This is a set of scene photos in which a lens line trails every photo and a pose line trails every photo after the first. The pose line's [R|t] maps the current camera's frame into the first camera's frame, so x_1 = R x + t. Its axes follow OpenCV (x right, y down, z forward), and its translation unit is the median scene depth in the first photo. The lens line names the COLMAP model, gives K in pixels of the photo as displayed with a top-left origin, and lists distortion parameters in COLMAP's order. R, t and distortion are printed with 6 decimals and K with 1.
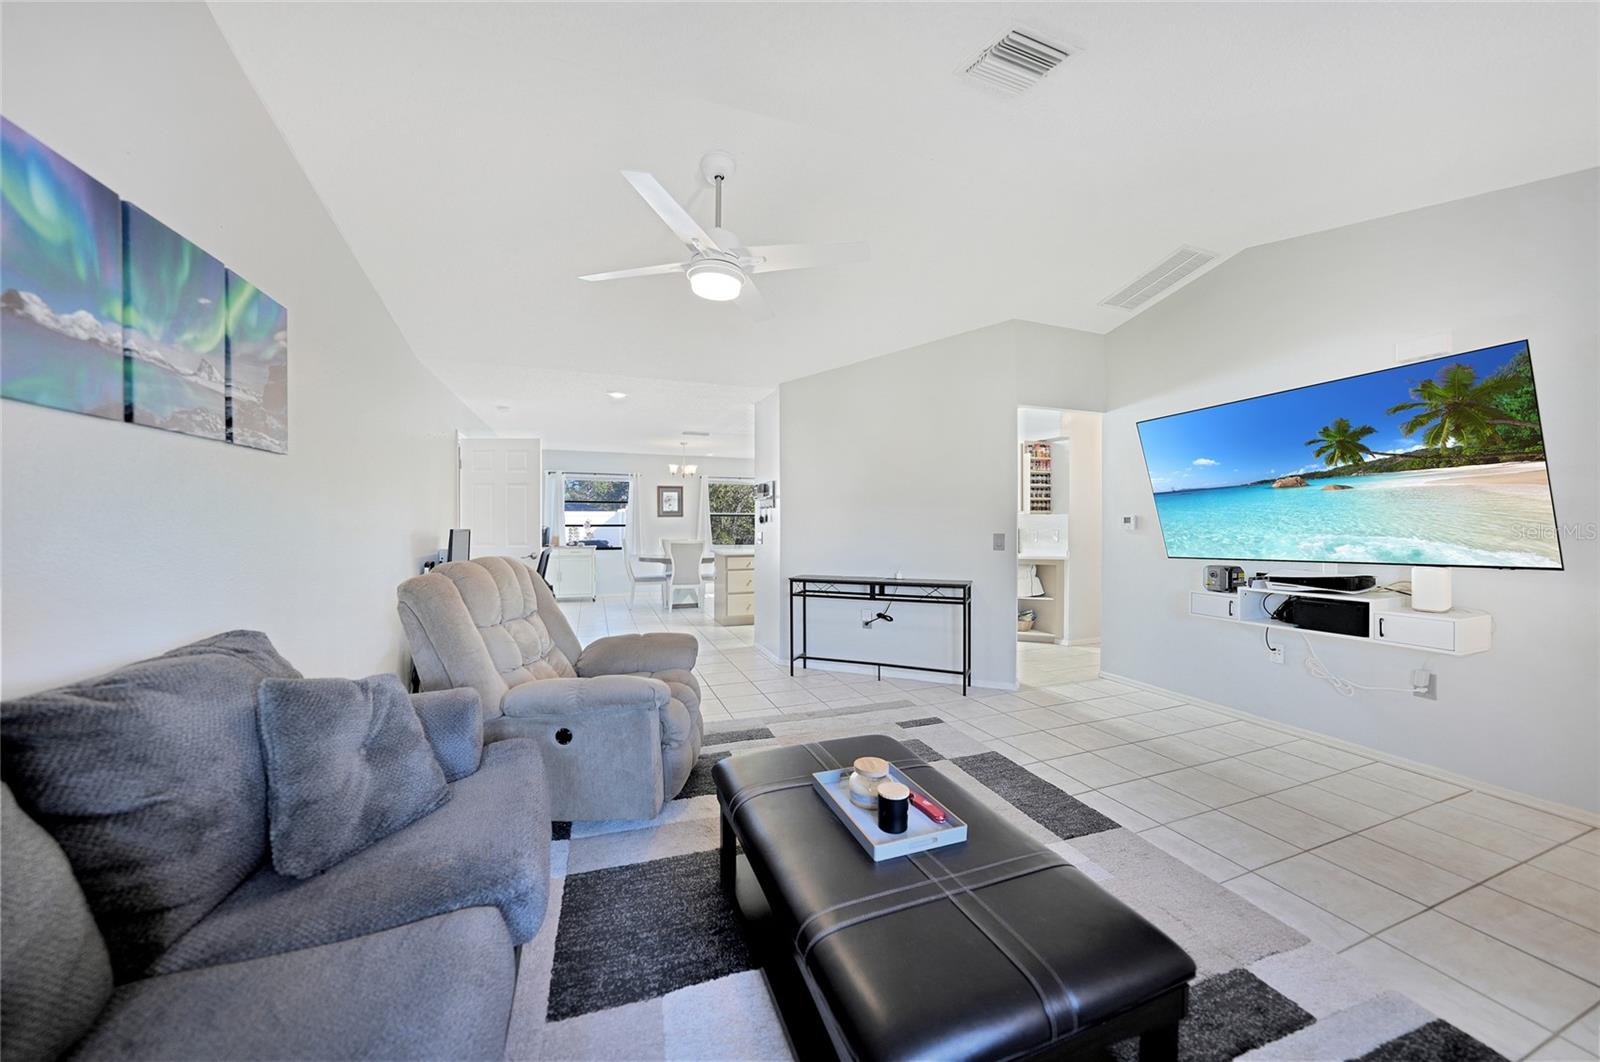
lens RADIAL K [[564.7, 0, 797.9], [0, 564.7, 524.0], [0, 0, 1]] dist [-0.020018, 0.007825]
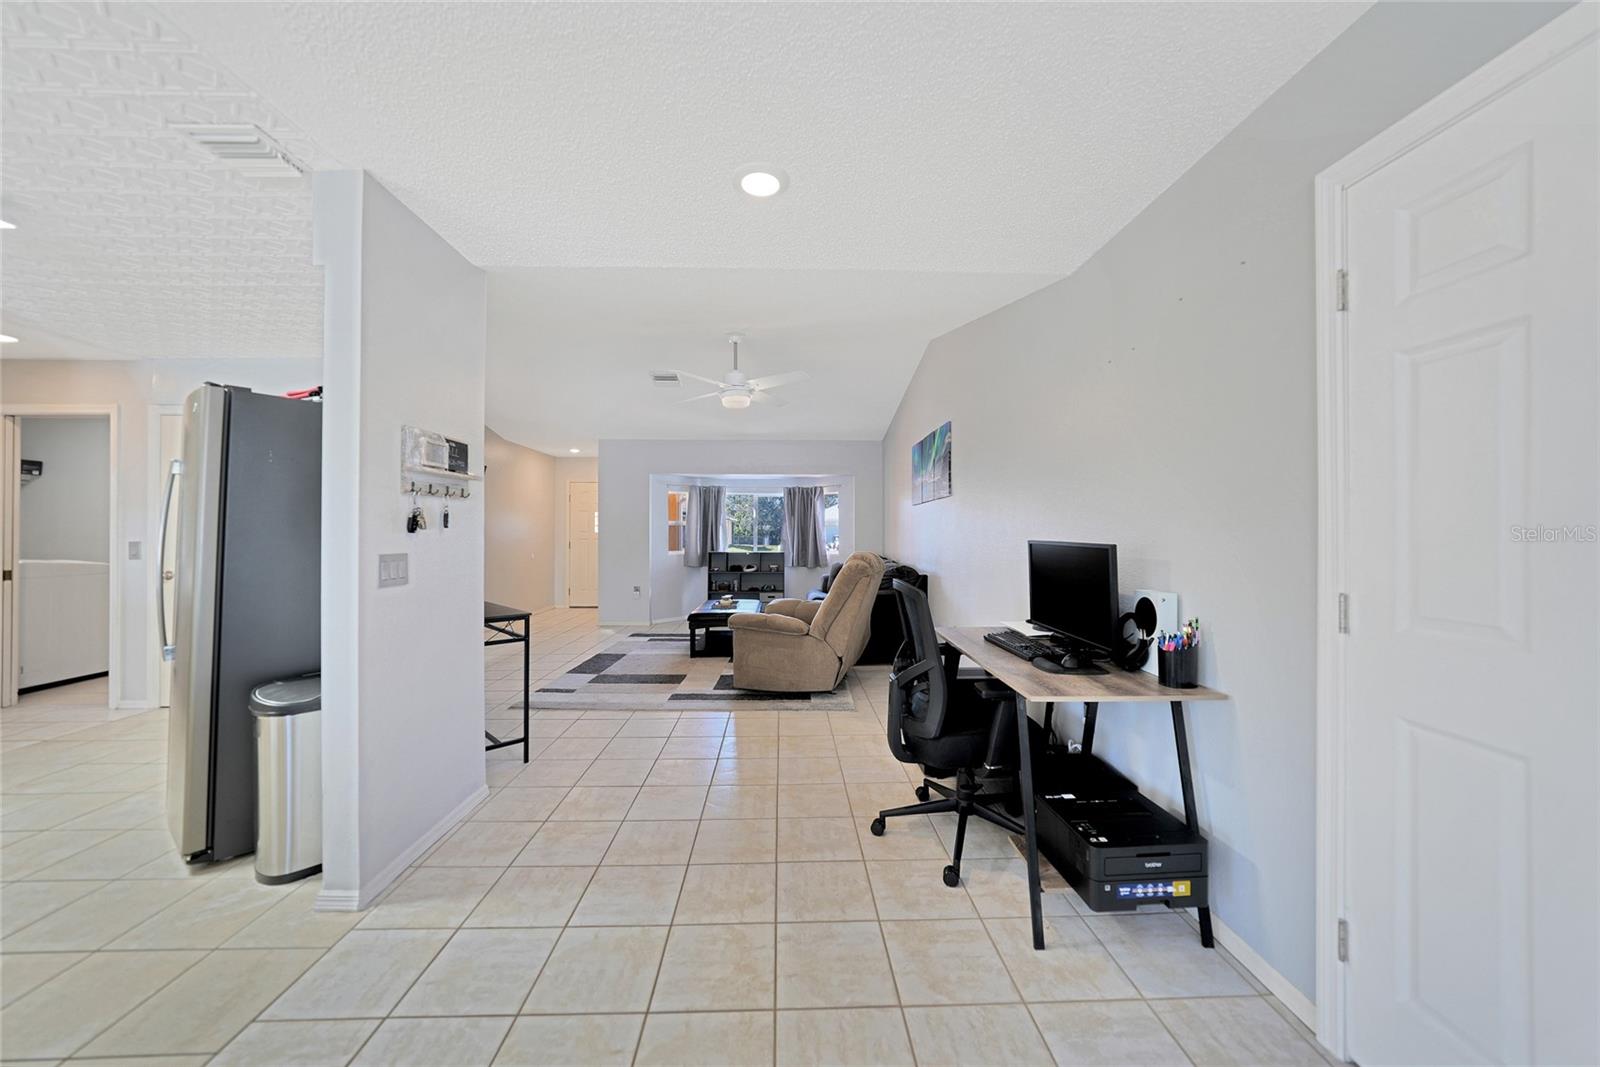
lens RADIAL K [[567.5, 0, 801.9], [0, 567.5, 526.9], [0, 0, 1]] dist [-0.027903, 0.007806]
pose [[-0.950787, 0.006205, 0.309783, -0.801927], [0.002744, 0.999929, -0.011607, 0.000768], [-0.309833, -0.010186, -0.950737, 2.330336]]
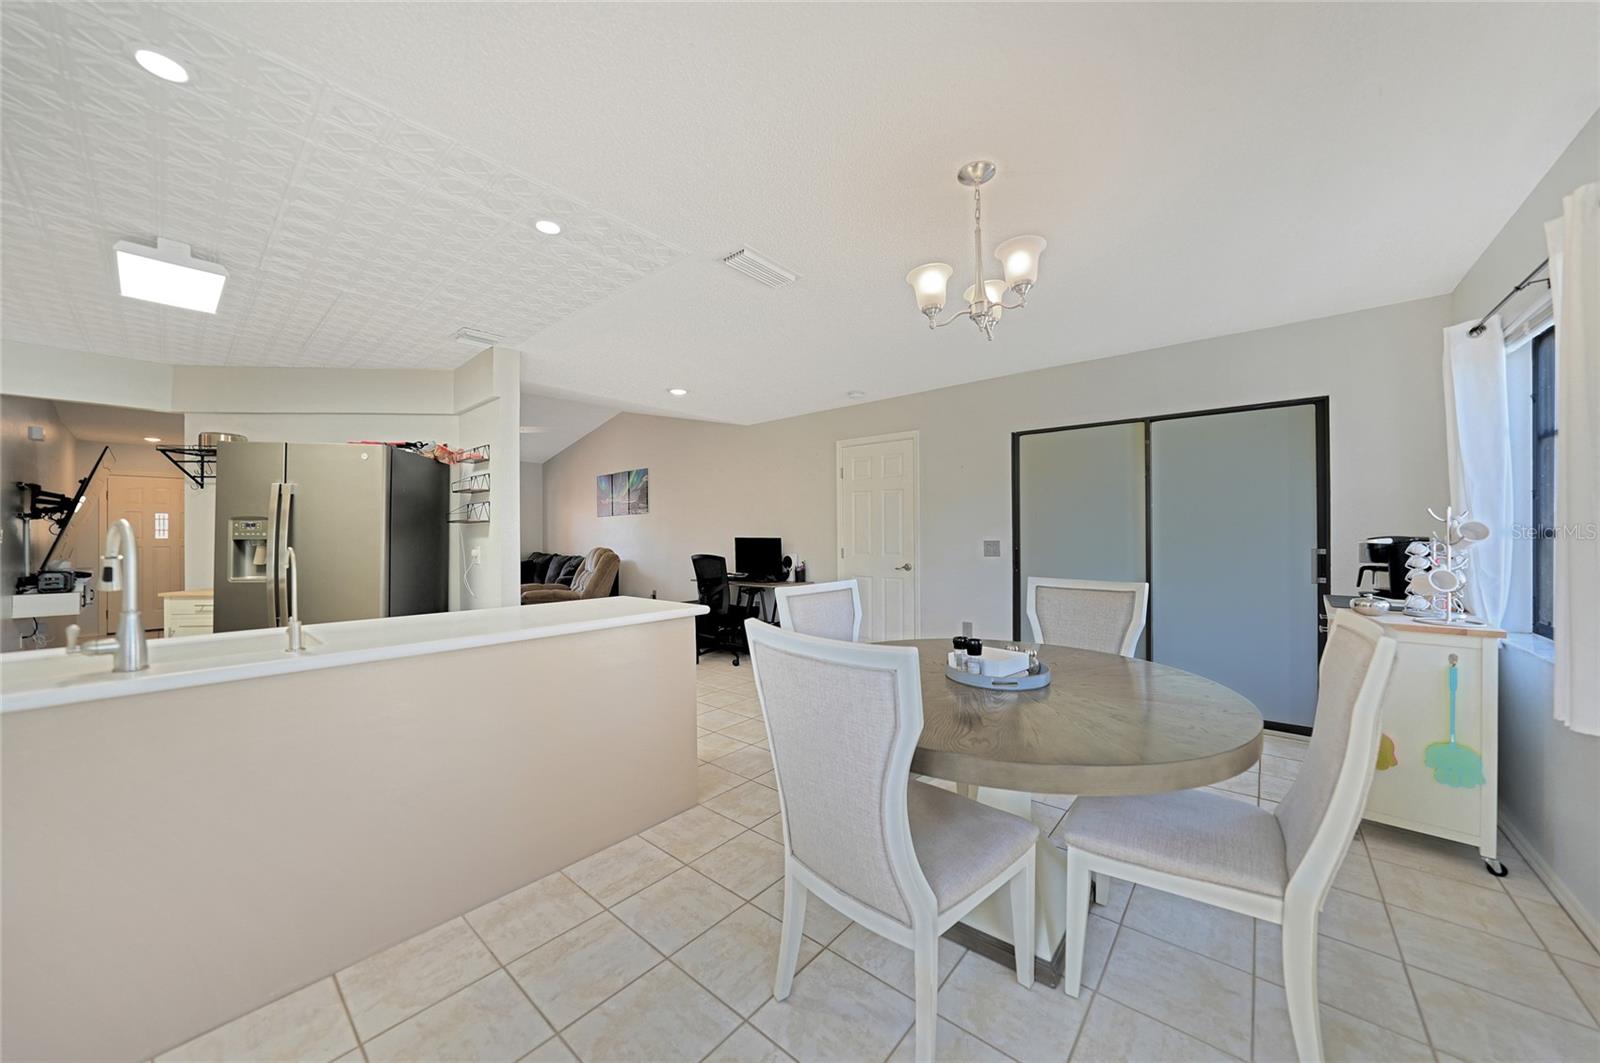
lens RADIAL K [[557.2, 0, 801.8], [0, 557.2, 528.6], [0, 0, 1]] dist [-0.028627, 0.006611]
pose [[-0.865329, 0.000987, -0.501204, -0.062154], [0.006834, 0.999928, -0.009831, 0.002076], [0.501158, -0.011932, -0.865273, 3.269708]]
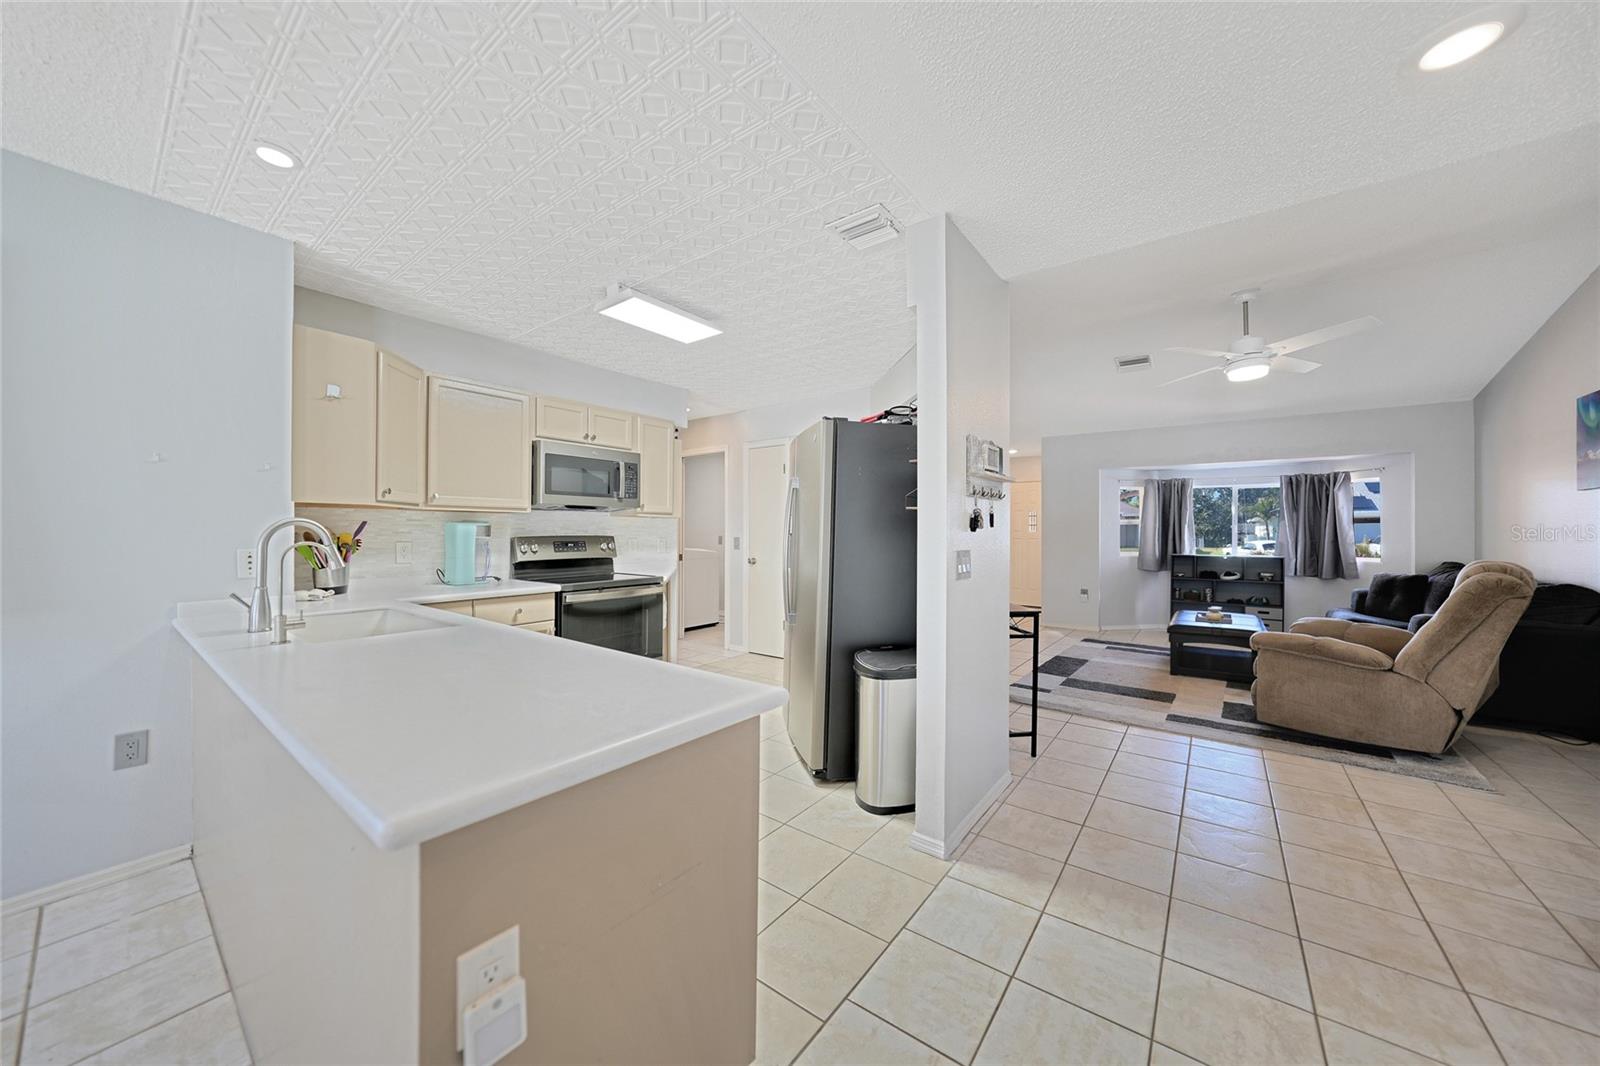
lens RADIAL K [[557.2, 0, 801.8], [0, 557.2, 530.1], [0, 0, 1]] dist [-0.028627, 0.006611]
pose [[-0.543508, 0.003975, 0.839394, -0.634921], [-0.001658, 0.999982, -0.005809, 0.001677], [-0.839402, -0.004548, -0.543492, 2.430791]]
